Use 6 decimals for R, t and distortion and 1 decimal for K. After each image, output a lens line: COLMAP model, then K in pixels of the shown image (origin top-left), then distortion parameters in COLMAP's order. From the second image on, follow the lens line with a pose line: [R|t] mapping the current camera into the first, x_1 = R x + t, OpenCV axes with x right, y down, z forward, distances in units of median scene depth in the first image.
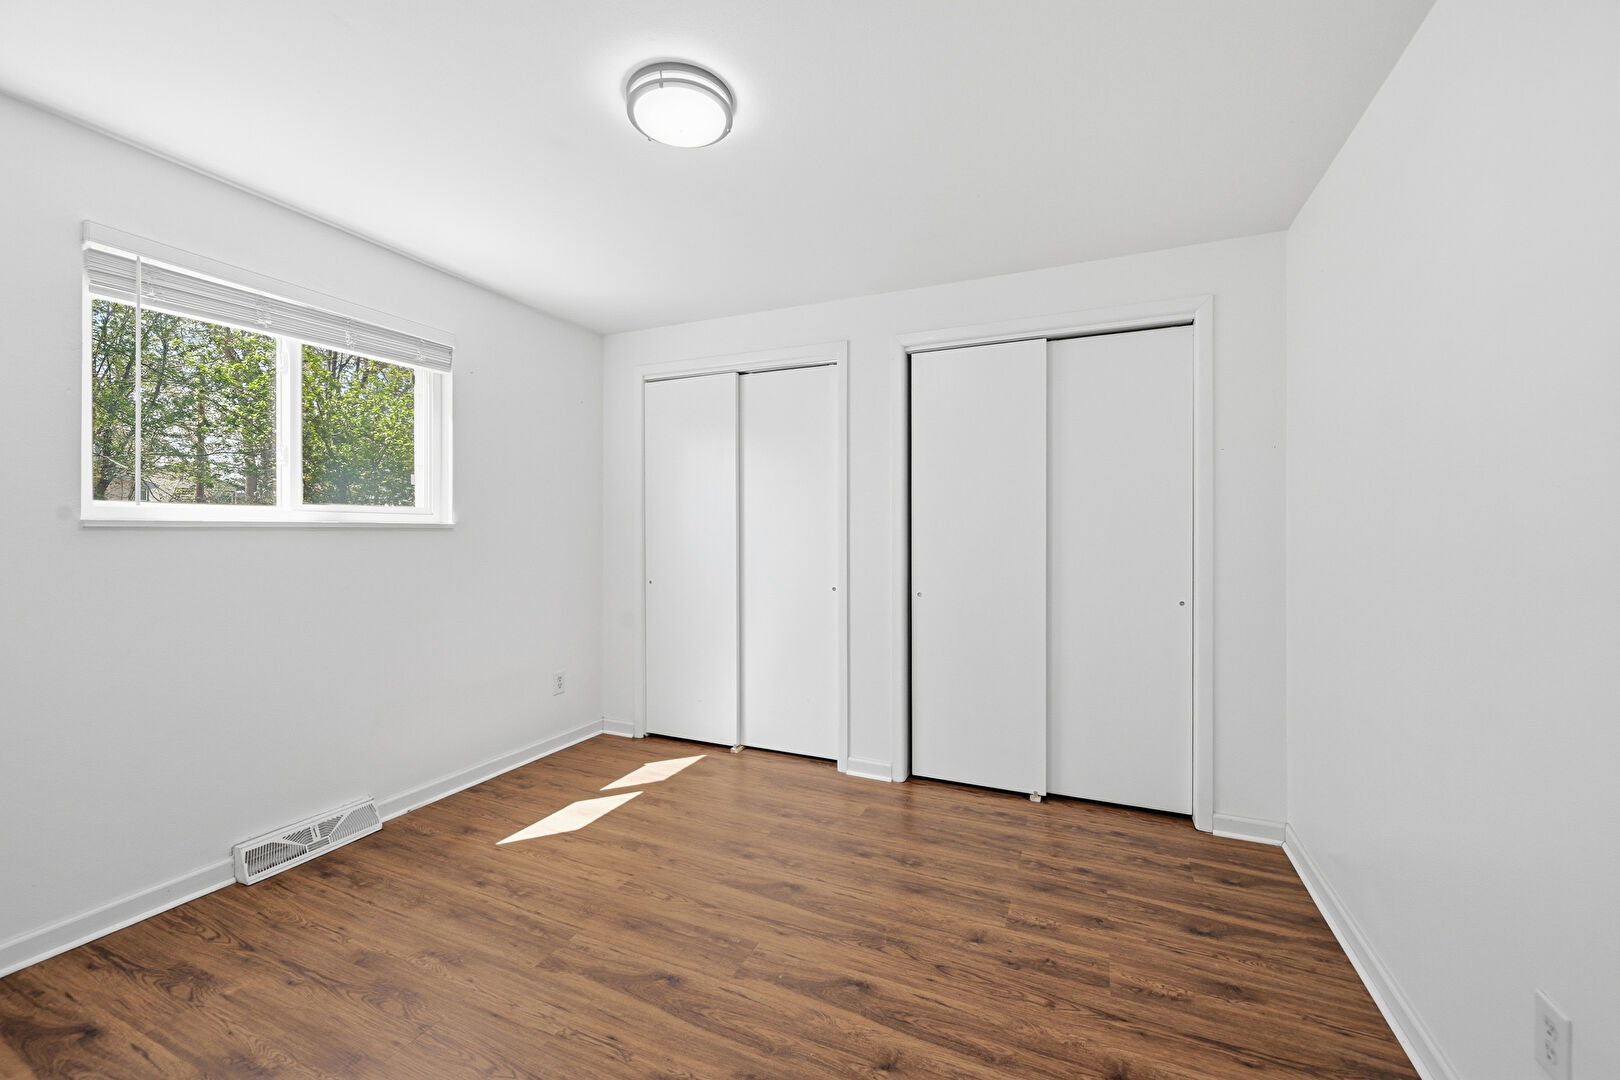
lens RADIAL K [[647.9, 0, 810.7], [0, 647.9, 536.9], [0, 0, 1]] dist [-0.007388, 0.000451]
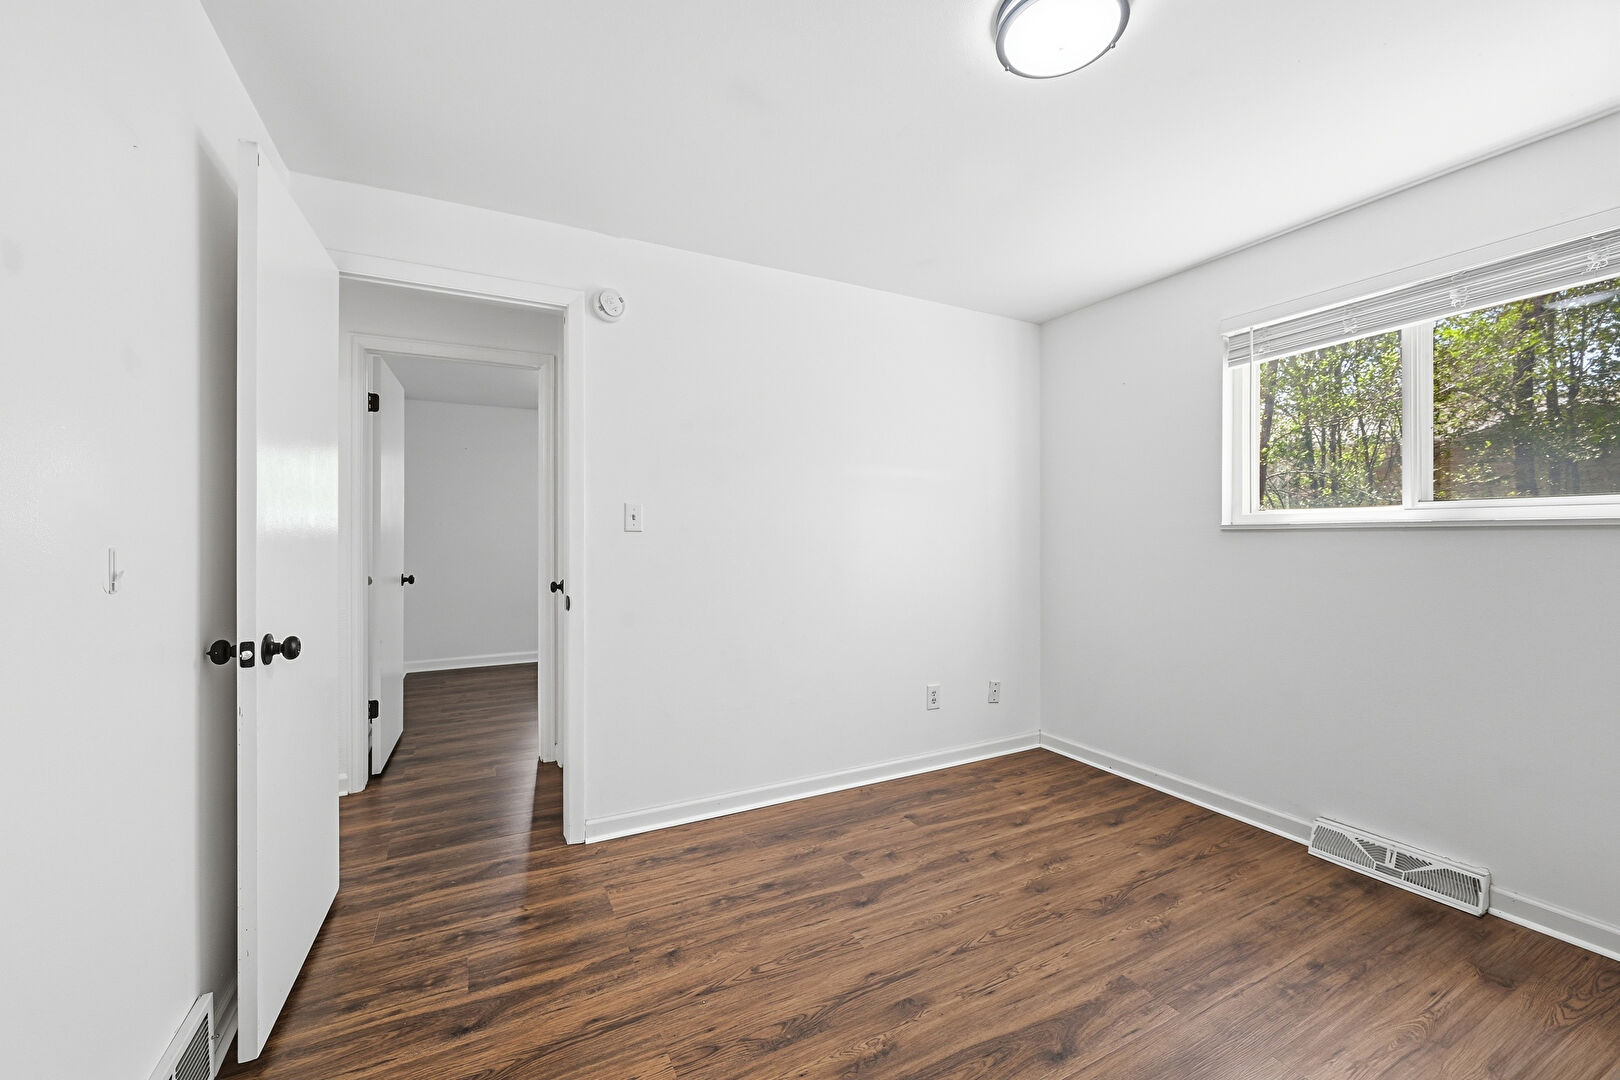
lens RADIAL K [[647.9, 0, 805.0], [0, 647.9, 535.6], [0, 0, 1]] dist [-0.007388, 0.000451]
pose [[-0.636692, -0.002268, -0.771115, 0.507649], [-0.005318, 0.999985, 0.001449, 0.000747], [0.771100, 0.005023, -0.636695, 0.997277]]
